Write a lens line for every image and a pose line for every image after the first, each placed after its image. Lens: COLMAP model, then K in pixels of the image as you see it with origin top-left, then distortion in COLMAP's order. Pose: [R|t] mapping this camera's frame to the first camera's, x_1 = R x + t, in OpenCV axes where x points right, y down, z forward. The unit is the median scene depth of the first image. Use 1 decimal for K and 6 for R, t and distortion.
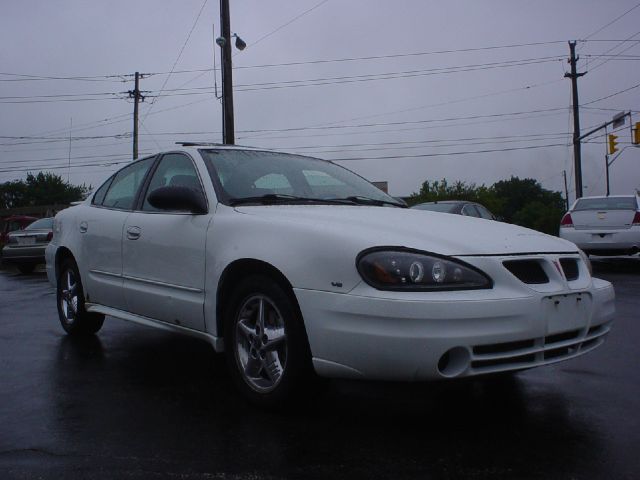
lens RADIAL K [[623.7, 0, 320.5], [0, 623.7, 237.0], [0, 0, 1]] dist [-0.081034, 0.000000]
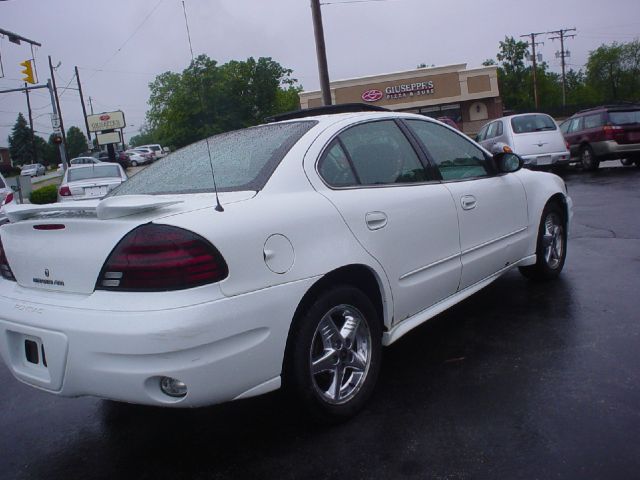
lens RADIAL K [[623.7, 0, 327.1], [0, 623.7, 243.1], [0, 0, 1]] dist [-0.081034, 0.000000]
pose [[-0.200065, -0.123677, 0.971945, -1.589128], [0.116255, 0.981997, 0.148886, -0.149668], [-0.972861, 0.142781, -0.182085, 1.851857]]
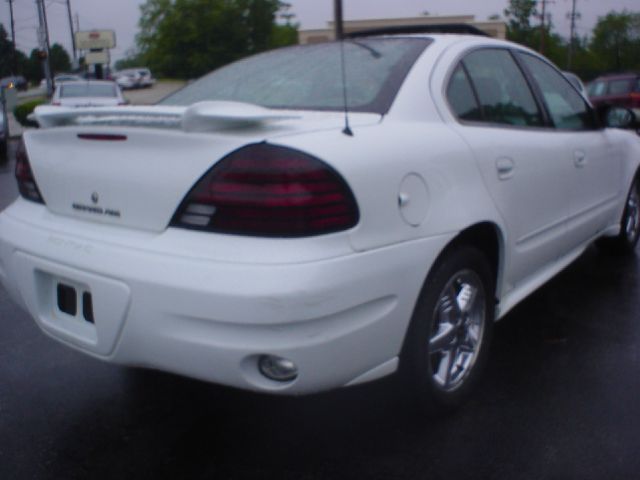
lens RADIAL K [[623.7, 0, 328.7], [0, 623.7, 247.5], [0, 0, 1]] dist [-0.081034, 0.000000]
pose [[-0.223568, -0.233940, 0.946197, -1.355925], [0.022009, 0.969310, 0.244855, -0.128749], [-0.974440, 0.075567, -0.211558, 1.988061]]
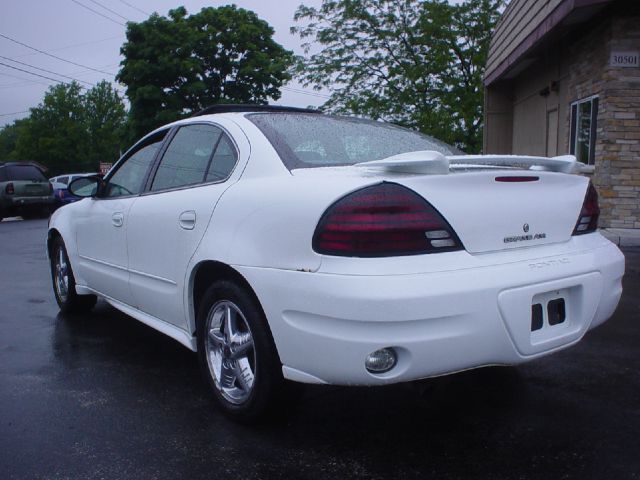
lens RADIAL K [[623.7, 0, 323.0], [0, 623.7, 247.1], [0, 0, 1]] dist [-0.081034, 0.000000]
pose [[-0.999516, 0.005169, 0.030680, -0.409639], [0.008786, 0.992861, 0.118956, -0.097466], [-0.029846, 0.119168, -0.992425, 2.916270]]
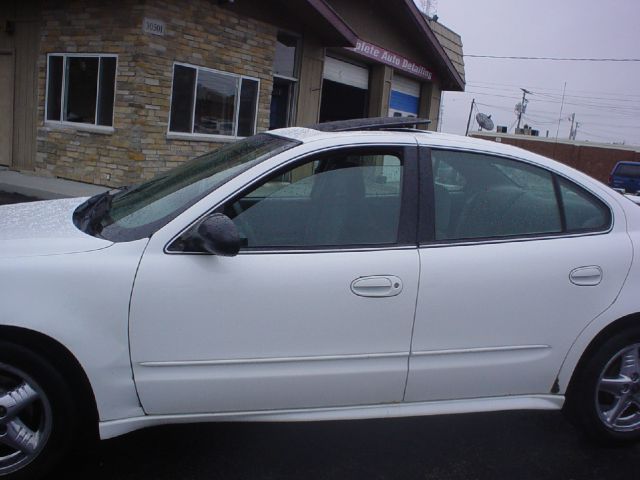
lens RADIAL K [[623.7, 0, 325.8], [0, 623.7, 243.4], [0, 0, 1]] dist [-0.081034, 0.000000]
pose [[-0.407239, 0.140831, -0.902398, 0.811165], [-0.072832, 0.979886, 0.185793, -0.213684], [0.910413, 0.141386, -0.388791, 1.940358]]
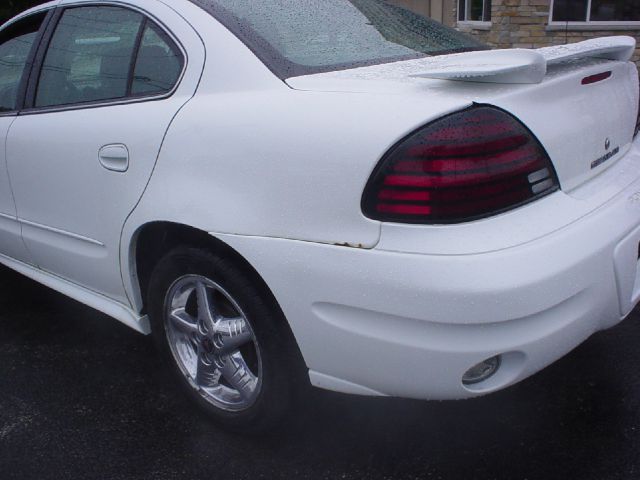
lens RADIAL K [[623.7, 0, 322.3], [0, 623.7, 238.9], [0, 0, 1]] dist [-0.081034, 0.000000]
pose [[-0.978389, 0.111348, -0.174234, -0.259041], [0.049395, 0.944089, 0.325968, -0.146370], [0.200788, 0.310317, -0.929186, 2.629603]]
